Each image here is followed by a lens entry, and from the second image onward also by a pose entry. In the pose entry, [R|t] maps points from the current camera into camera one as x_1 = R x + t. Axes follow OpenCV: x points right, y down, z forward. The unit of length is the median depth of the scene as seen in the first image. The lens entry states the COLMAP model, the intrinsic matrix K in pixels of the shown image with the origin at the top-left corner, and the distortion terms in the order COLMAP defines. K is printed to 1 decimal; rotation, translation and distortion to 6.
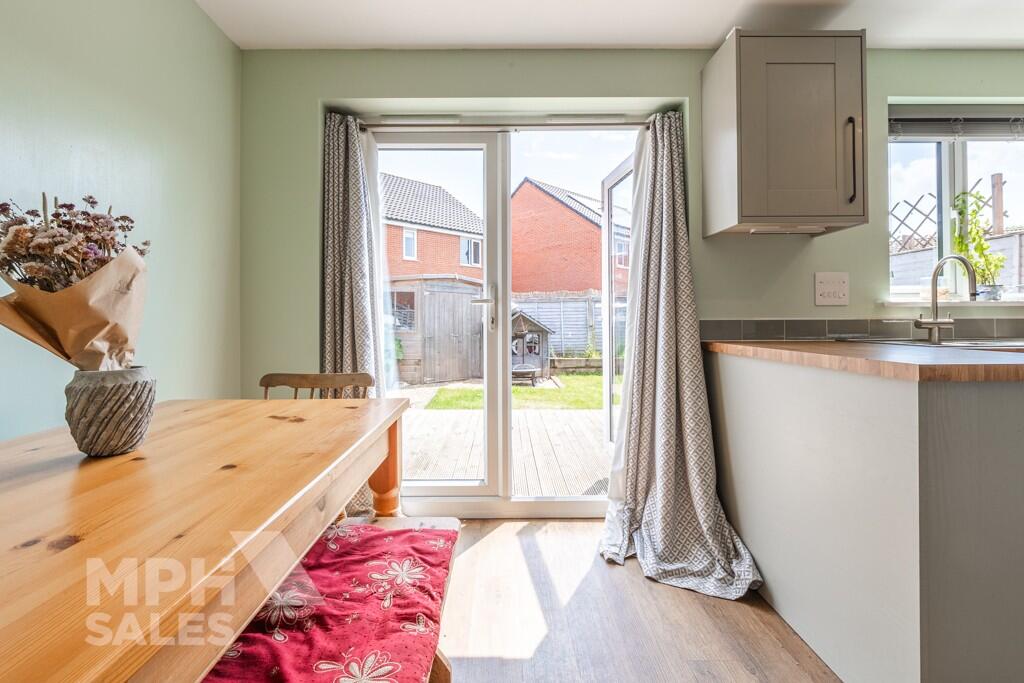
lens RADIAL K [[467.0, 0, 508.7], [0, 467.0, 316.8], [0, 0, 1]] dist [-0.000896, -0.000505]
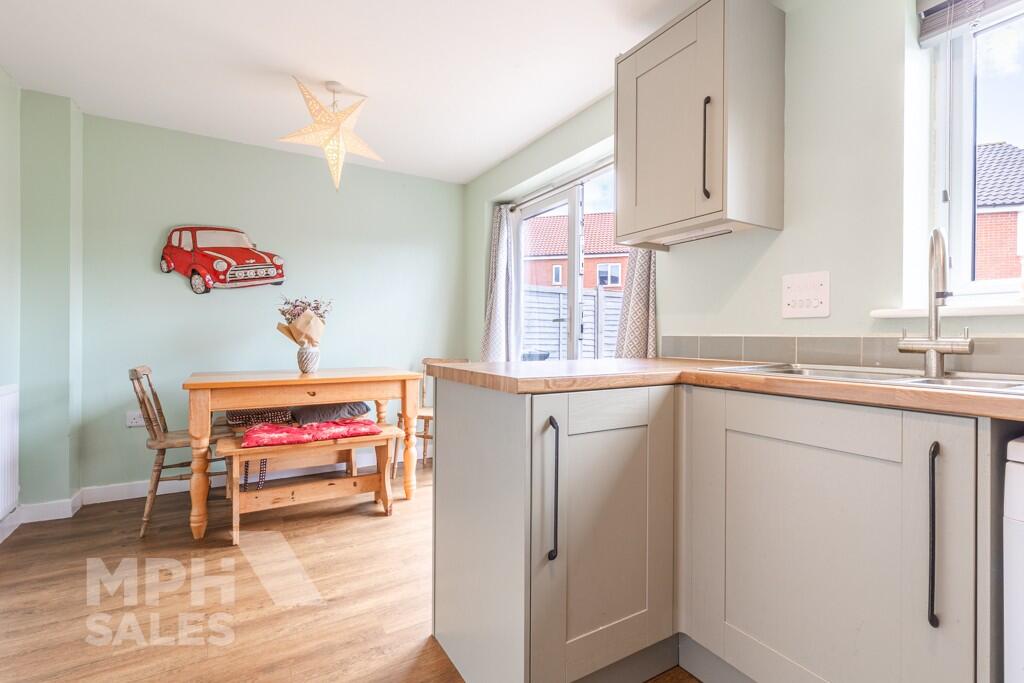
lens RADIAL K [[467.0, 0, 514.2], [0, 467.0, 337.6], [0, 0, 1]] dist [-0.000896, -0.000505]
pose [[0.512612, 0.014730, -0.858494, 1.098498], [0.000163, 0.999851, 0.017253, -0.005619], [0.858620, -0.008984, 0.512533, 0.222007]]
